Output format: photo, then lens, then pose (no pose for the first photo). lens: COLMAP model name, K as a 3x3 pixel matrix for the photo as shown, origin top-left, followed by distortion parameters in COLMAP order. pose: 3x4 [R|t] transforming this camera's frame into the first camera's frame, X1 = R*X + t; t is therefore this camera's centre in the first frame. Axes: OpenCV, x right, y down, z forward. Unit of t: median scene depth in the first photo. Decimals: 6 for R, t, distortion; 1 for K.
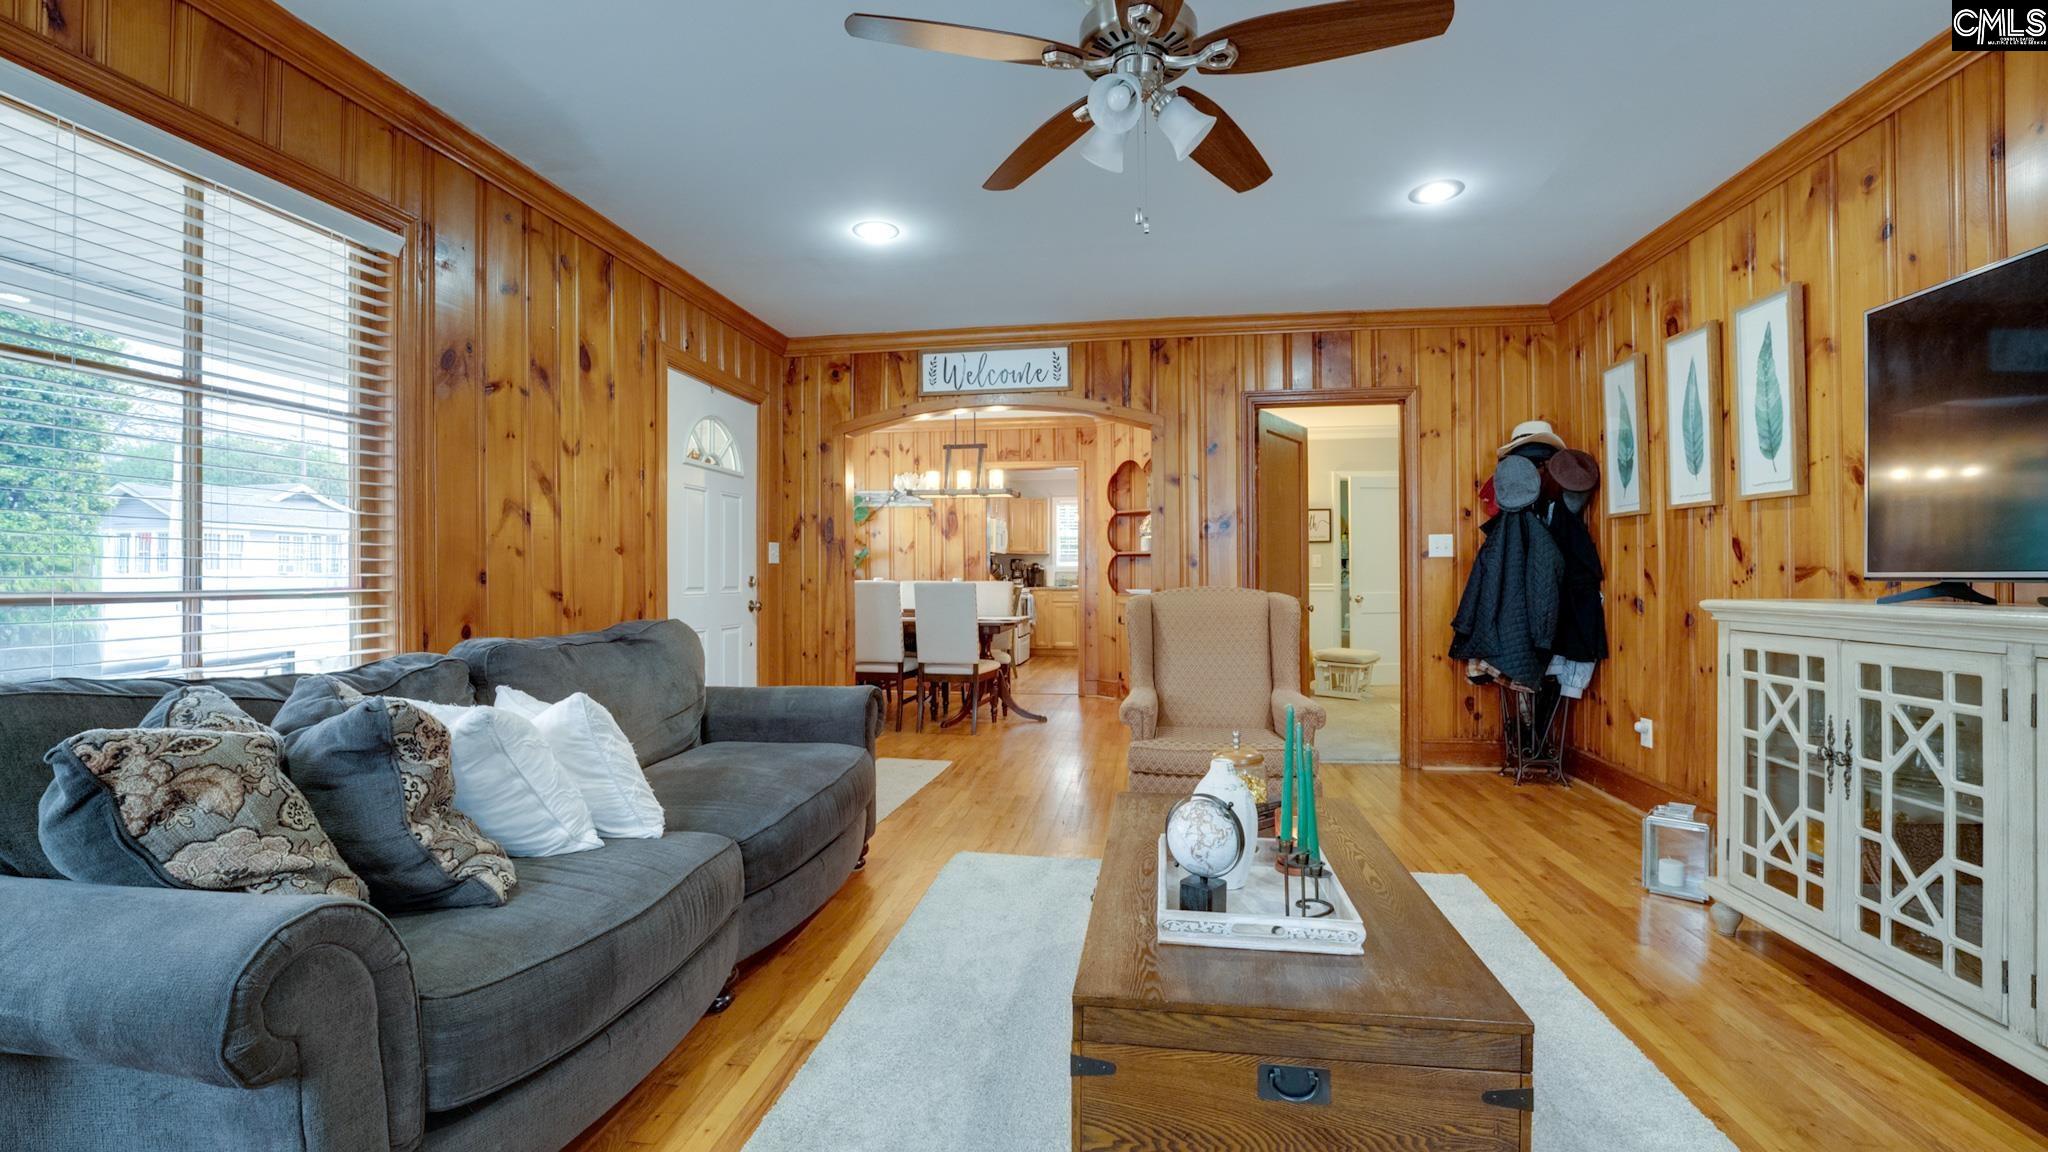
lens RADIAL K [[844.8, 0, 1048.1], [0, 844.8, 574.4], [0, 0, 1]] dist [-0.001150, -0.000153]
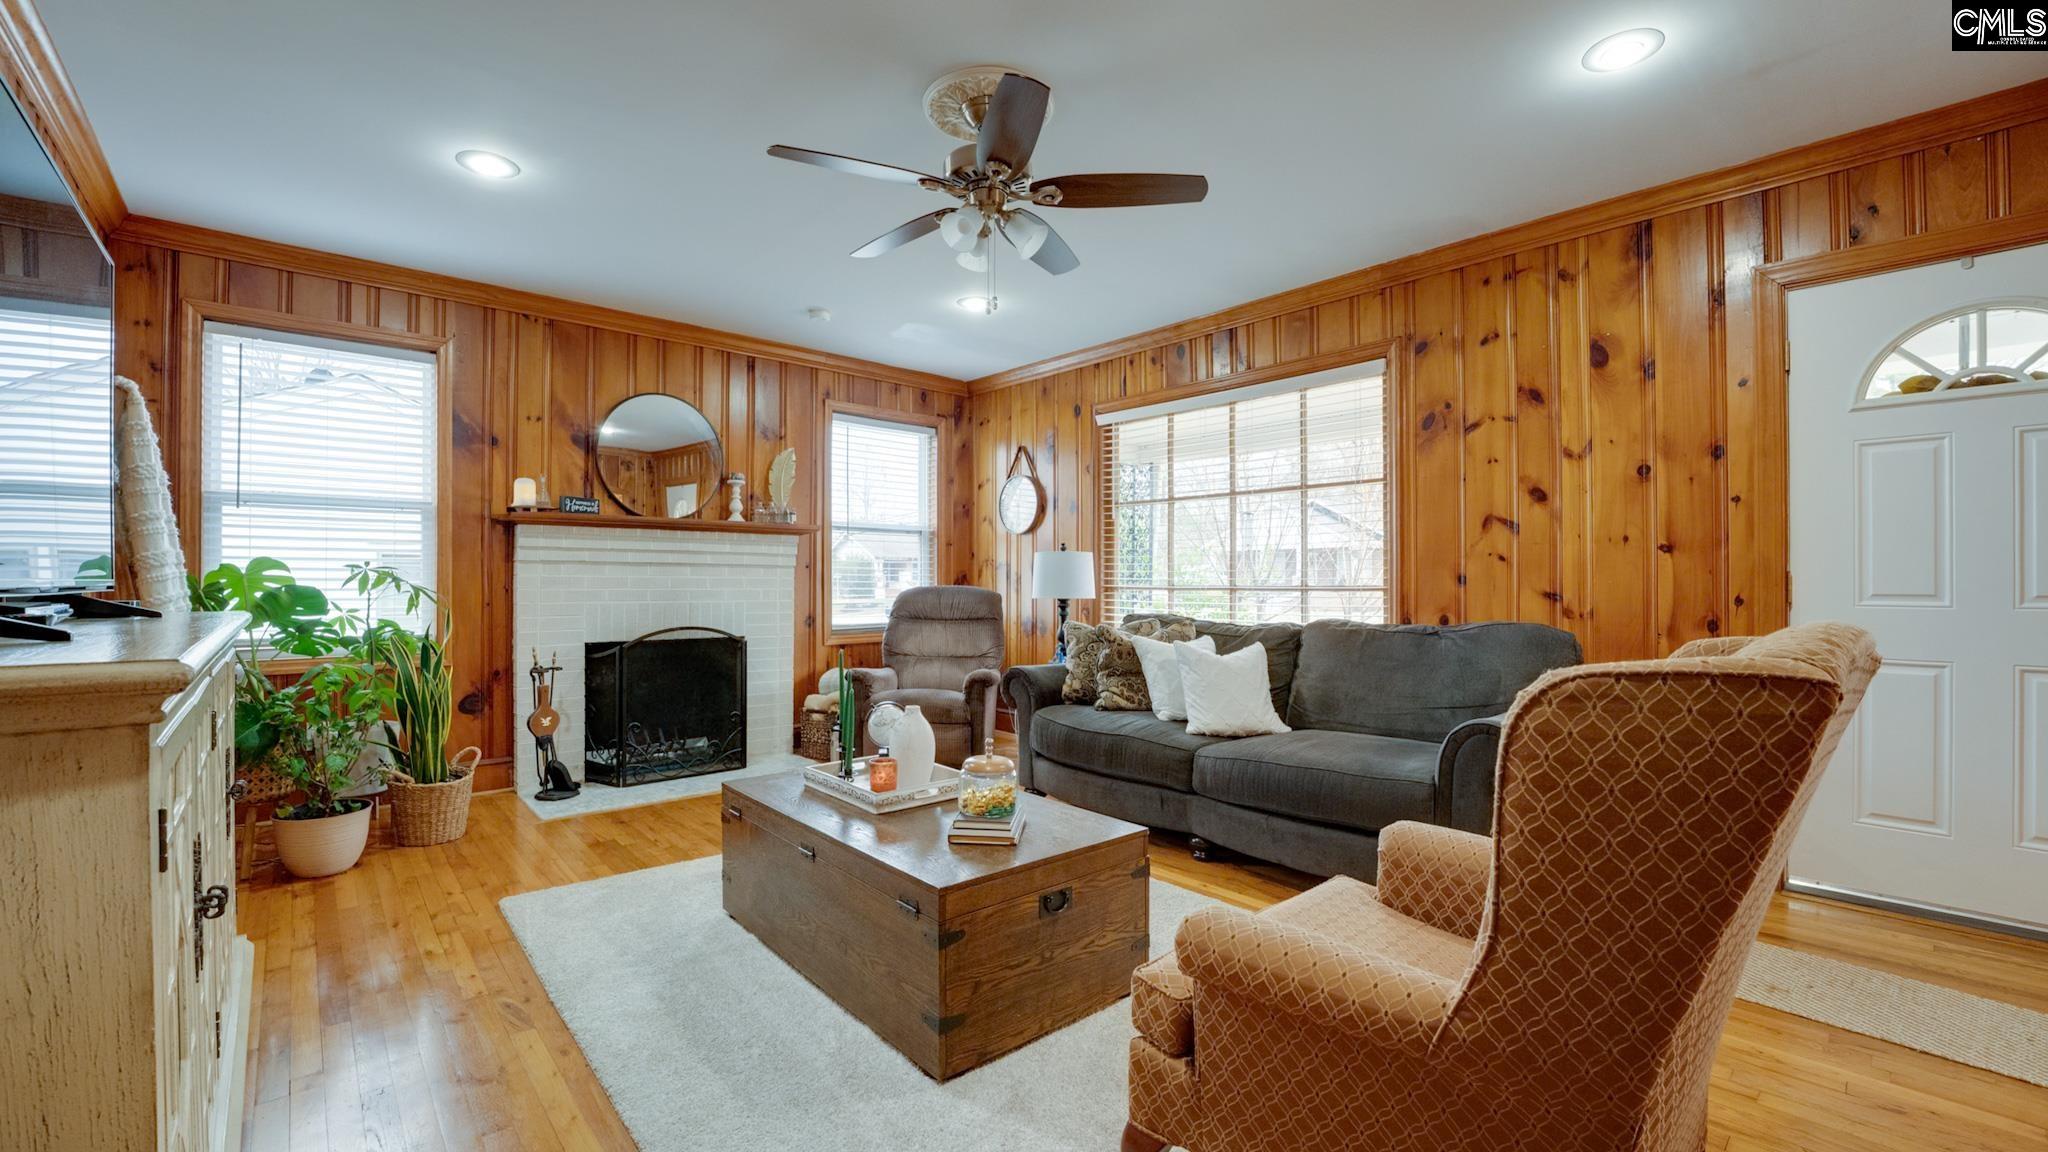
lens RADIAL K [[854.3, 0, 1024.0], [0, 854.3, 576.0], [0, 0, 1]] dist [-0.001729, -0.000178]
pose [[-0.662012, 0.004397, -0.749480, 0.819110], [0.007184, 0.999974, -0.000479, -0.005639], [0.749459, -0.005702, -0.662027, 1.495713]]
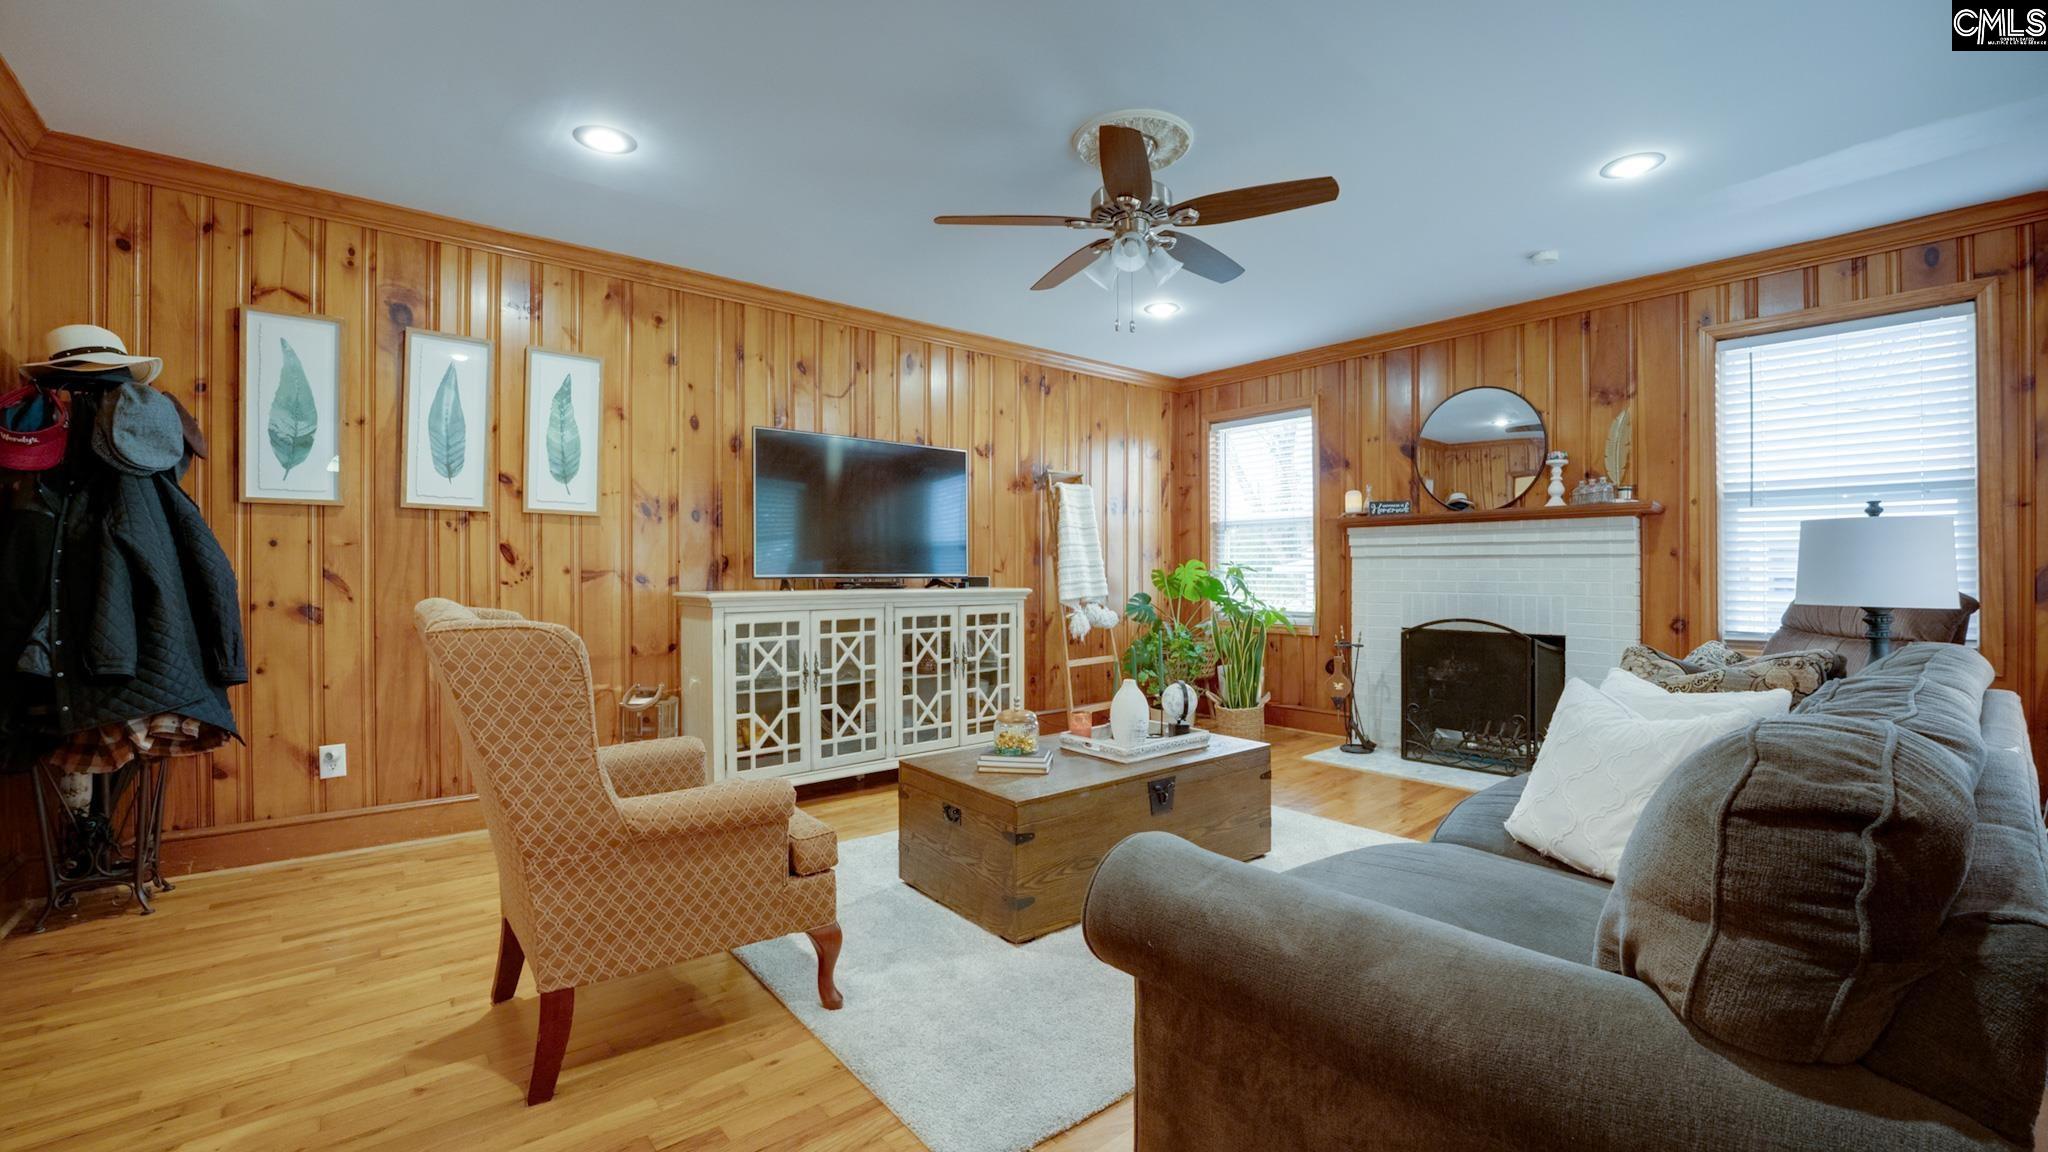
lens RADIAL K [[844.8, 0, 1048.1], [0, 844.8, 574.4], [0, 0, 1]] dist [-0.001150, -0.000153]
pose [[-0.741172, 0.007392, 0.671274, -0.591850], [0.003829, 0.999970, -0.006783, 0.010486], [-0.671304, -0.002457, -0.741178, 1.682920]]
